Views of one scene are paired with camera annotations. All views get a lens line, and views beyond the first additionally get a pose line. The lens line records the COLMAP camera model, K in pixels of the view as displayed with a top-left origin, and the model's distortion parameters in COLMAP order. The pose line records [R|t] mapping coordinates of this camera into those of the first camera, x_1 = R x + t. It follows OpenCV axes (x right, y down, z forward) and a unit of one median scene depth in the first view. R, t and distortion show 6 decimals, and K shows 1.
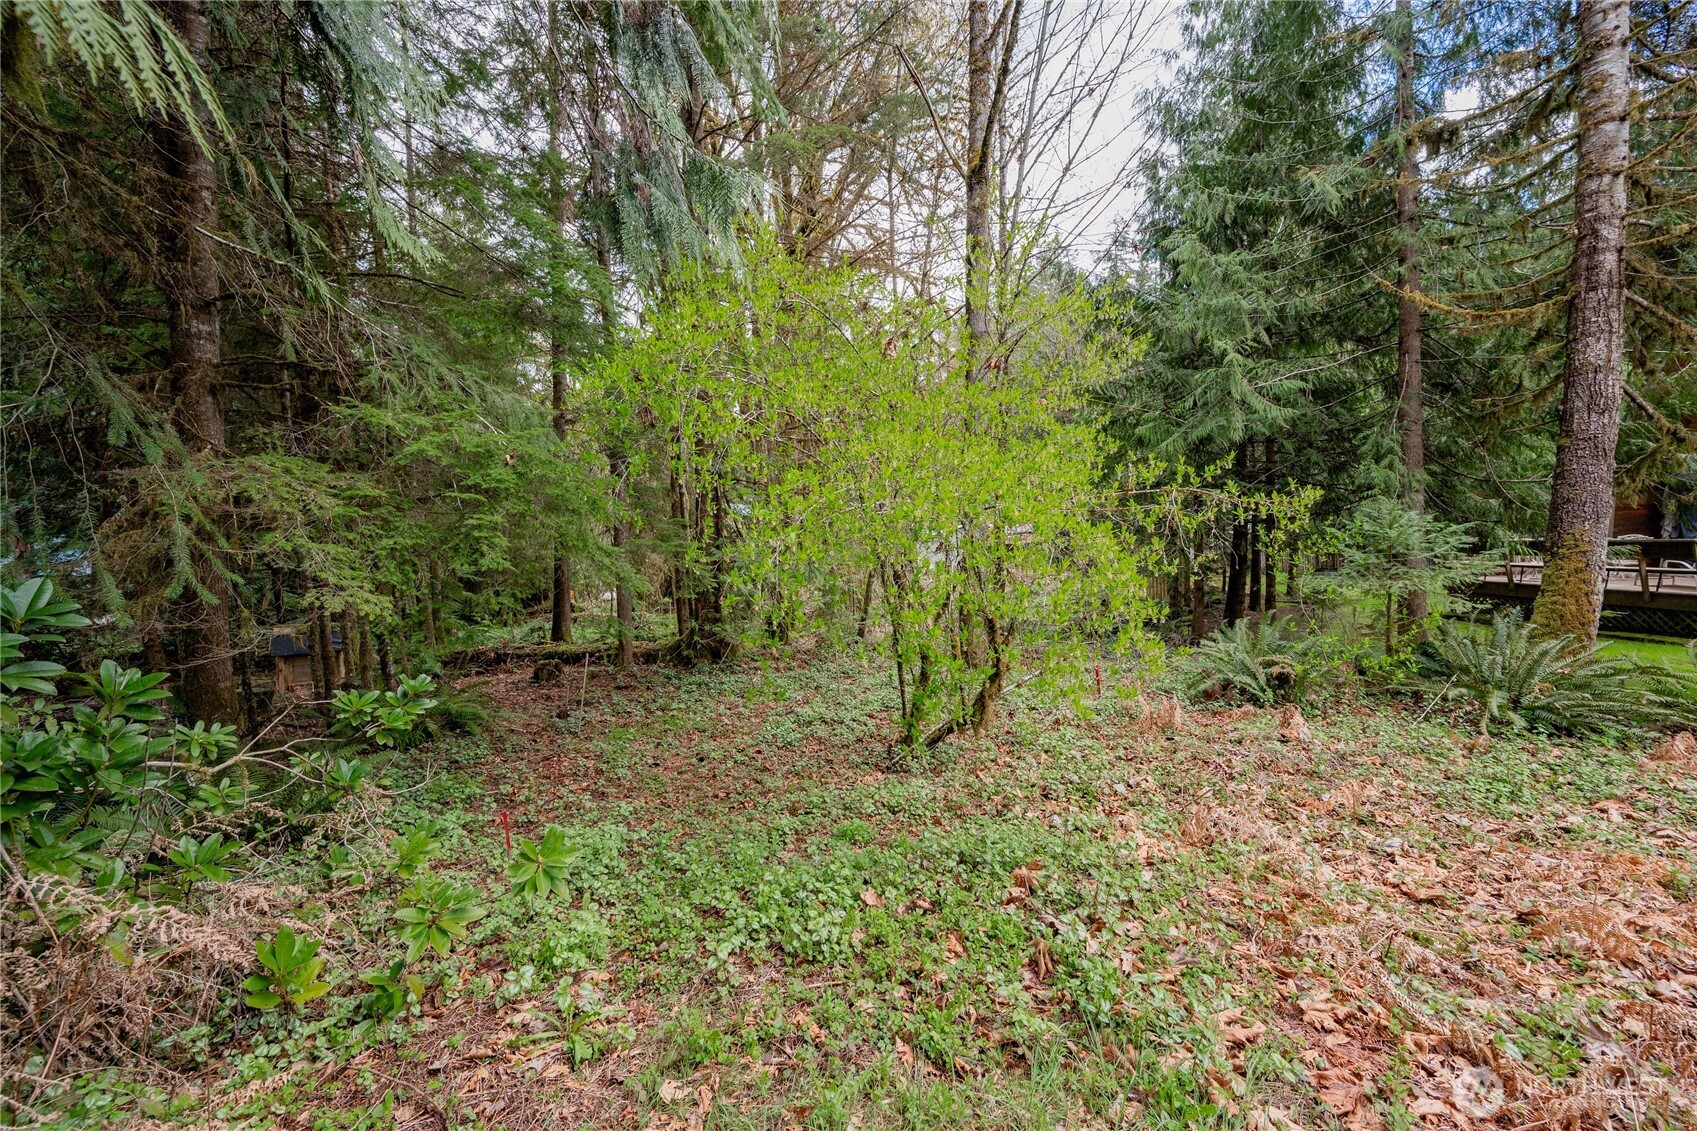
lens RADIAL K [[686.1, 0, 848.5], [0, 686.1, 565.5], [0, 0, 1]] dist [-0.003215, -0.000329]
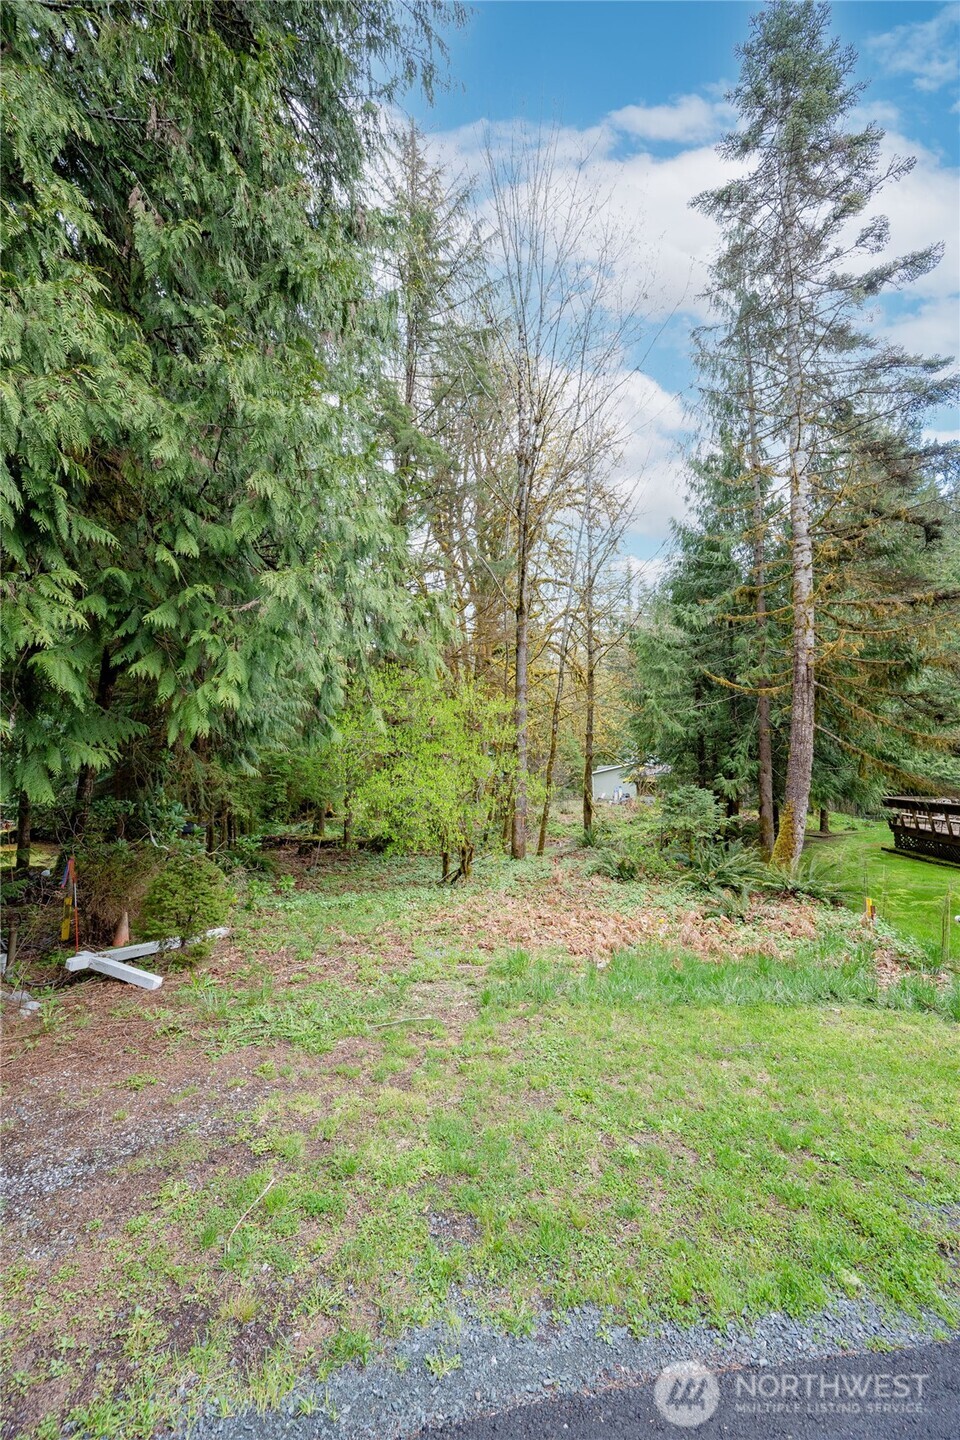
lens RADIAL K [[582.2, 0, 488.2], [0, 582.2, 721.1], [0, 0, 1]] dist [-0.003215, -0.000329]
pose [[0.989091, 0.024895, -0.145184, 0.432378], [-0.041037, 0.993164, -0.109273, -0.061395], [0.141471, 0.114039, 0.983352, -0.830420]]
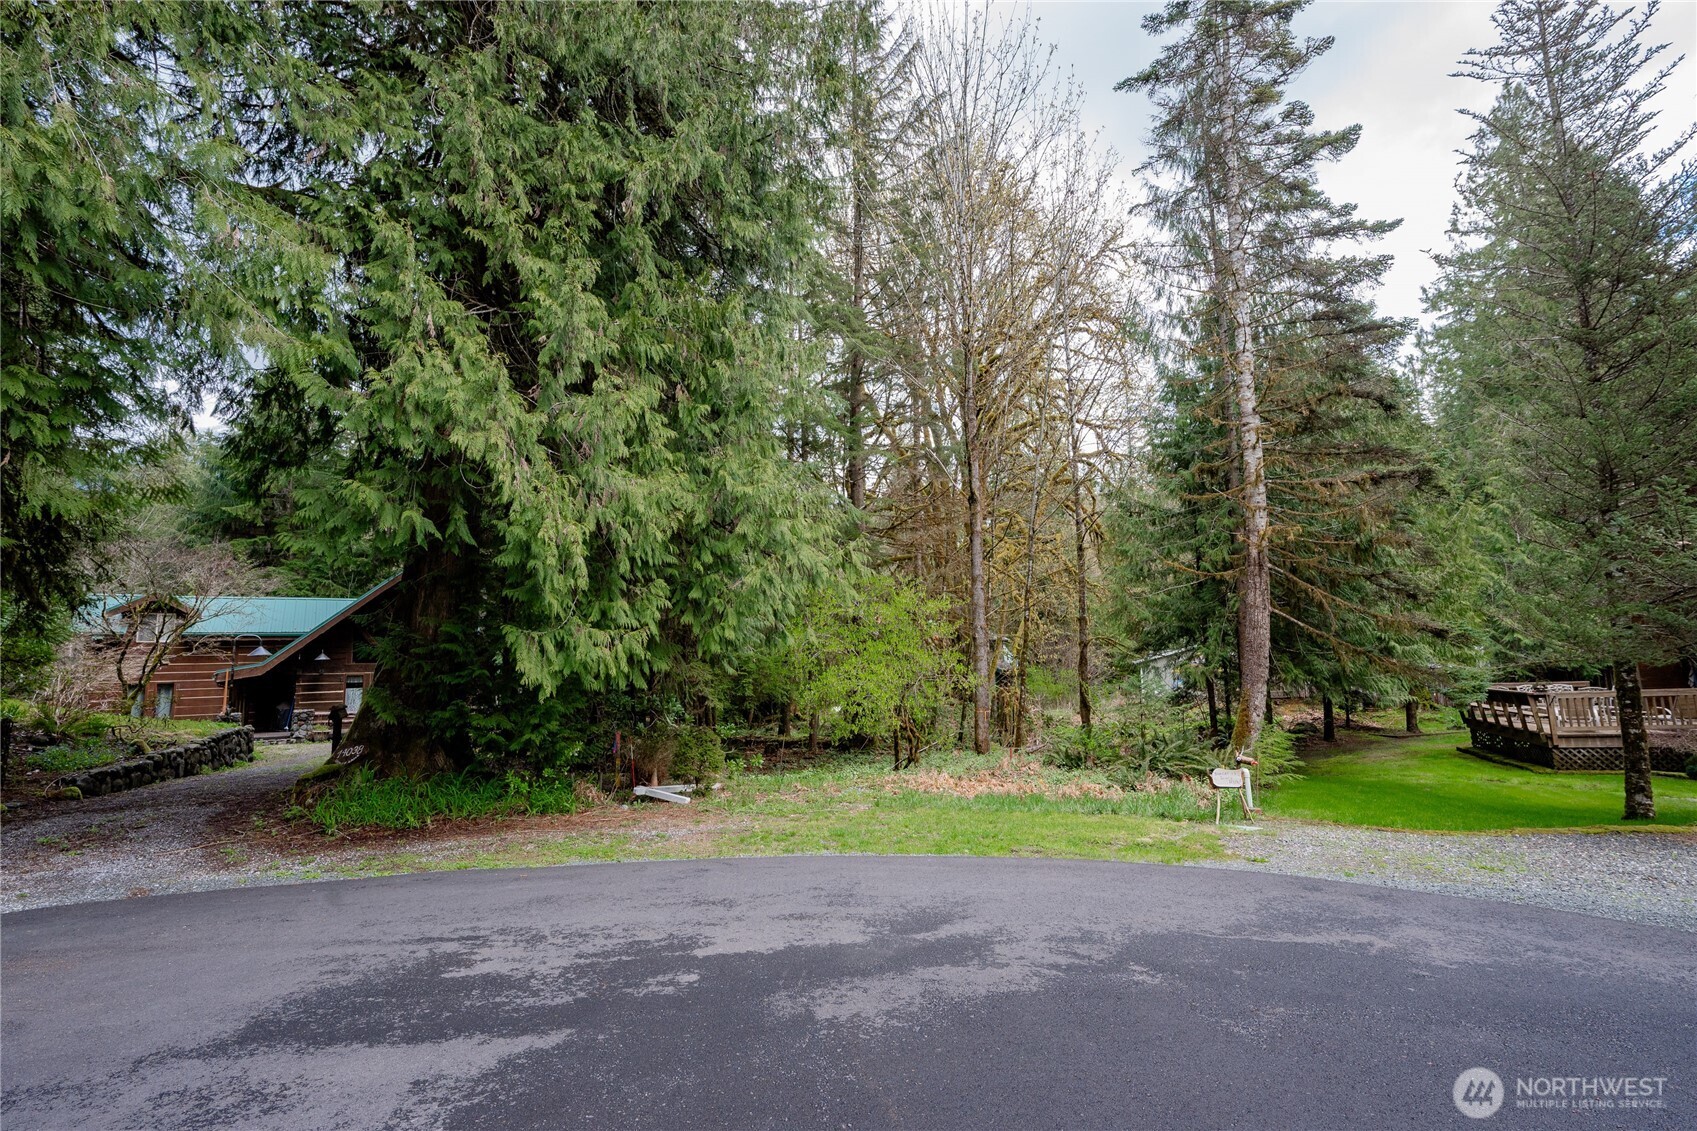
lens RADIAL K [[816.6, 0, 841.4], [0, 816.6, 555.2], [0, 0, 1]] dist [-0.000151, 0.000308]
pose [[0.937080, -0.031116, -0.347724, 0.804845], [-0.021608, 0.988941, -0.146725, -0.060638], [0.348444, 0.145007, 0.926045, -1.616687]]
